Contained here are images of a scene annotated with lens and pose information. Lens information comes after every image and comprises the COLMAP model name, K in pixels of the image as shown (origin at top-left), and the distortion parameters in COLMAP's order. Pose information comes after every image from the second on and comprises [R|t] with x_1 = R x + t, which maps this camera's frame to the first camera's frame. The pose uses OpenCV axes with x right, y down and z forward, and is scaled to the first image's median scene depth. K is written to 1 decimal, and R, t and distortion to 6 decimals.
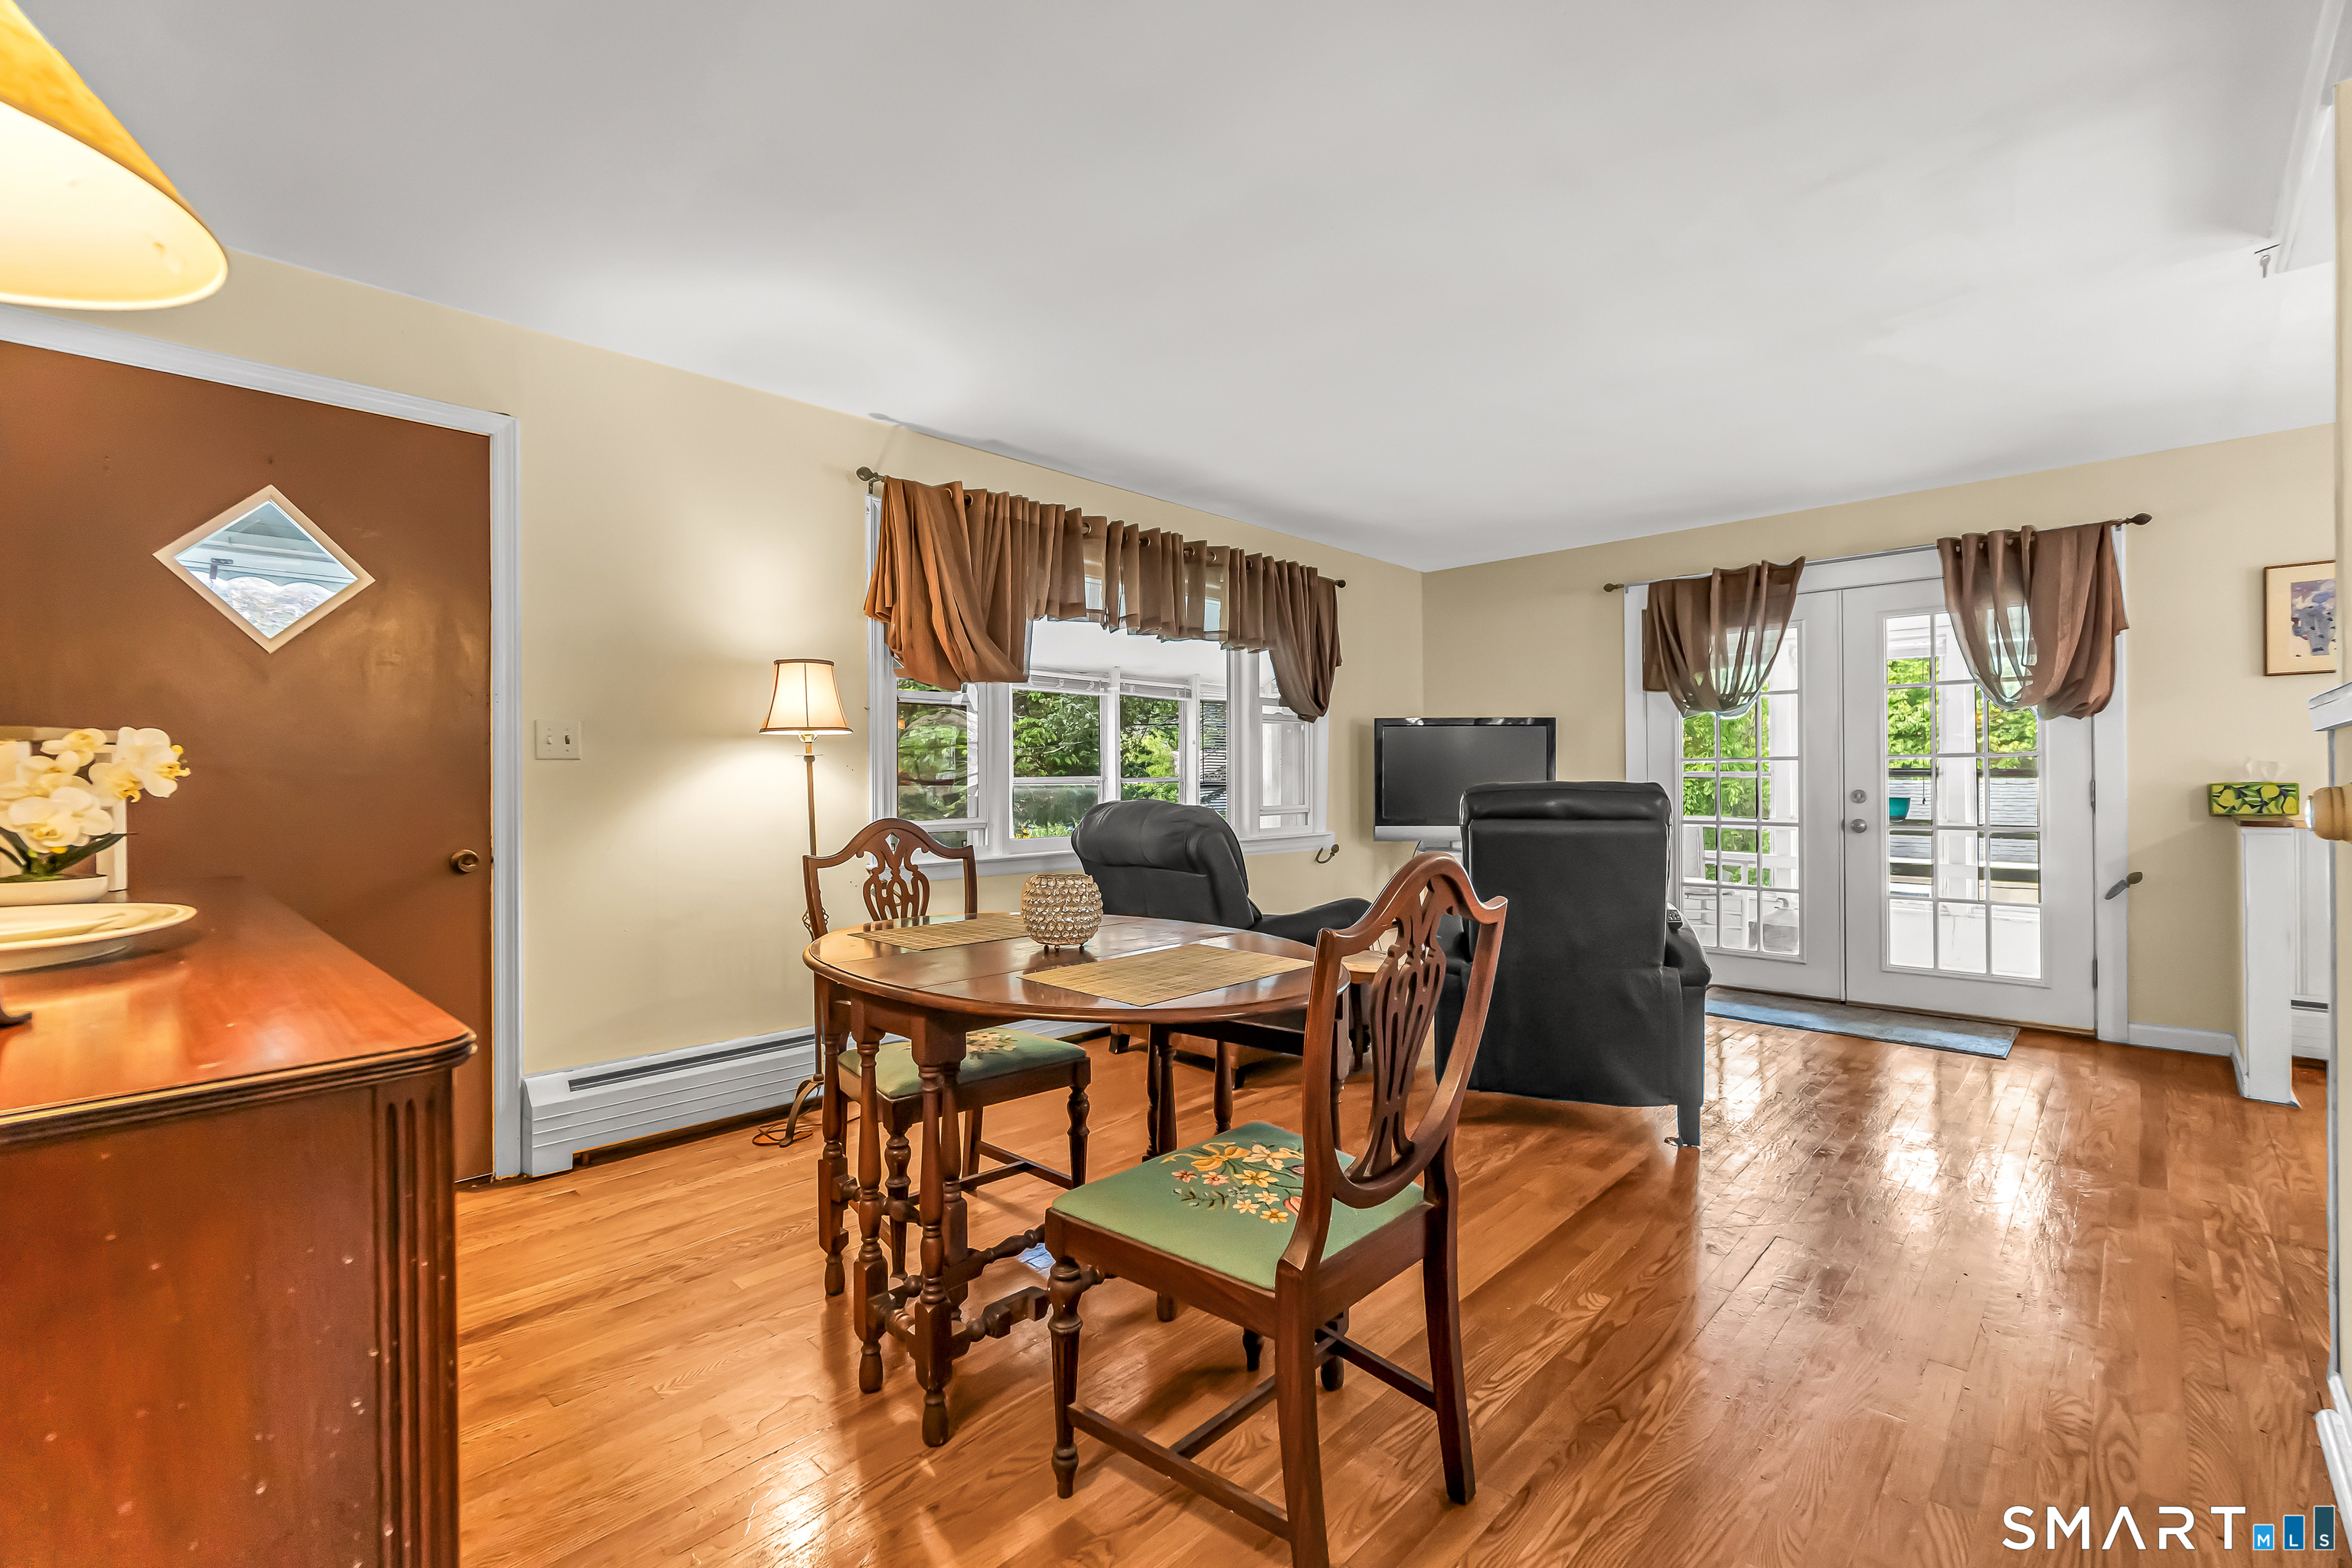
lens RADIAL K [[1018.0, 0, 1166.9], [0, 1018.0, 784.3], [0, 0, 1]] dist [-0.001878, -0.000054]
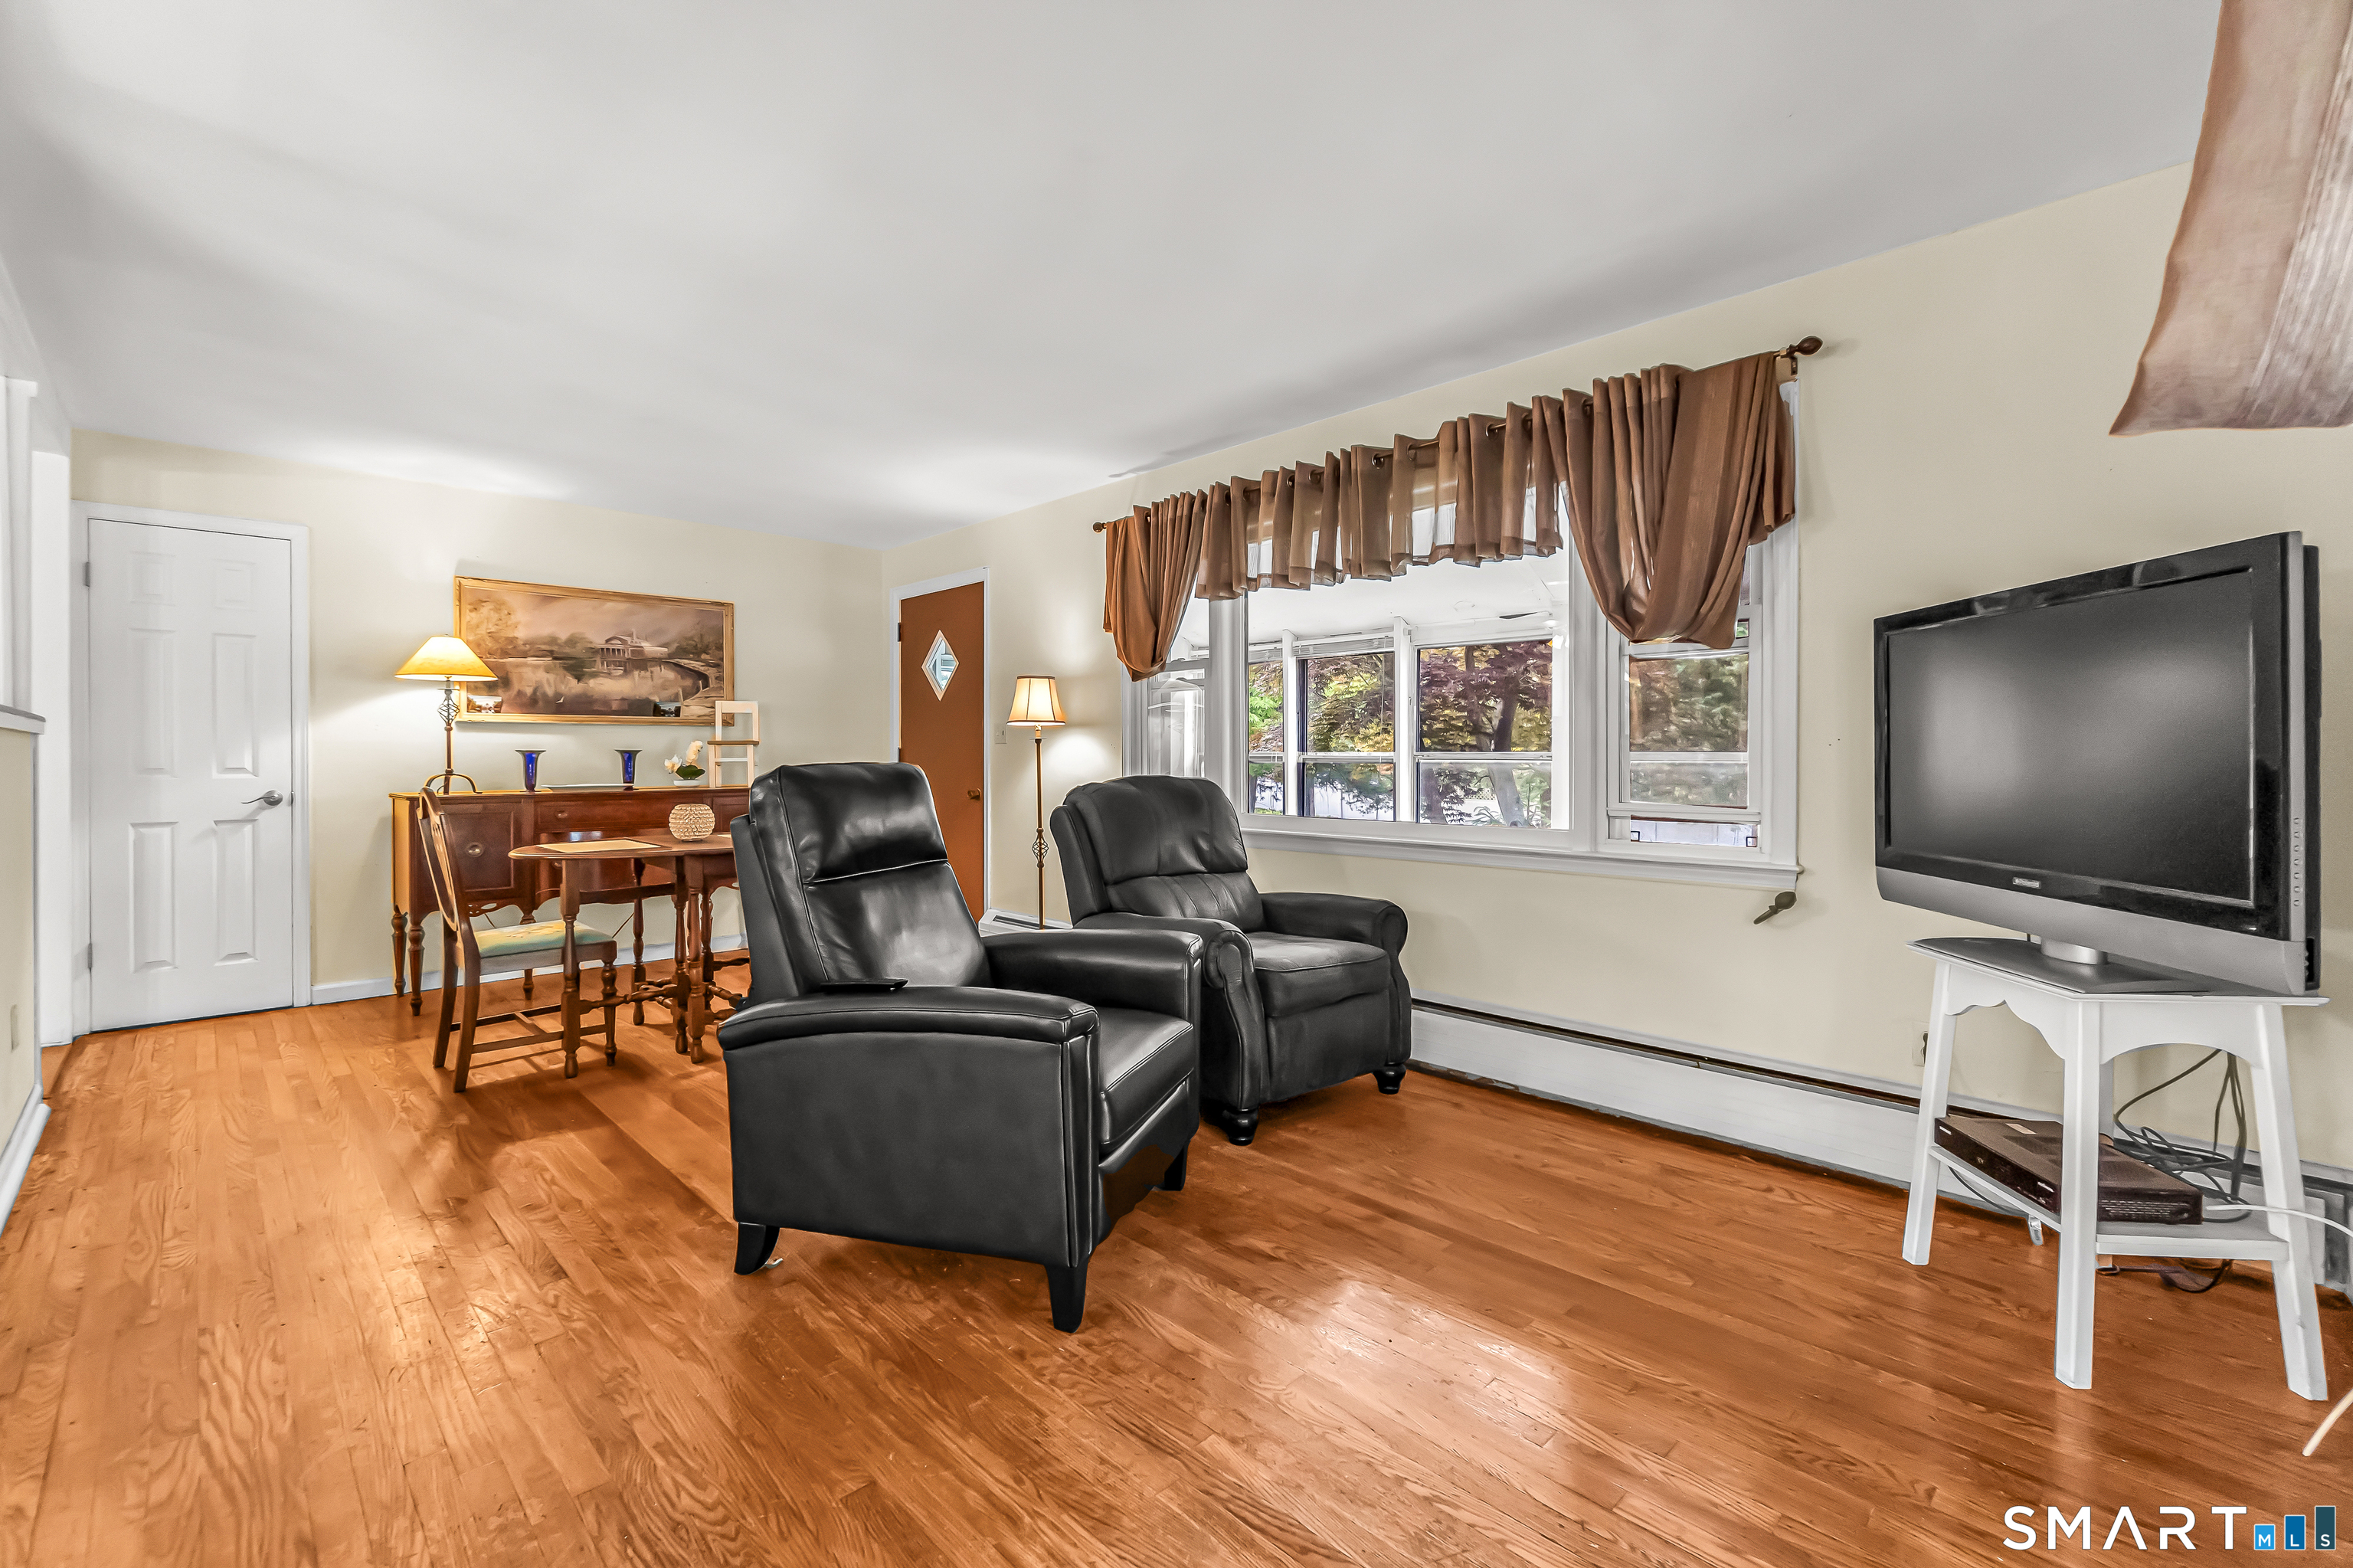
lens RADIAL K [[1051.3, 0, 1161.7], [0, 1051.3, 756.2], [0, 0, 1]] dist [-0.000955, 0.000046]
pose [[-0.047770, 0.005671, -0.998842, 0.891101], [-0.001841, 0.999982, 0.005766, -0.009921], [0.998857, 0.002115, -0.047759, 0.947652]]
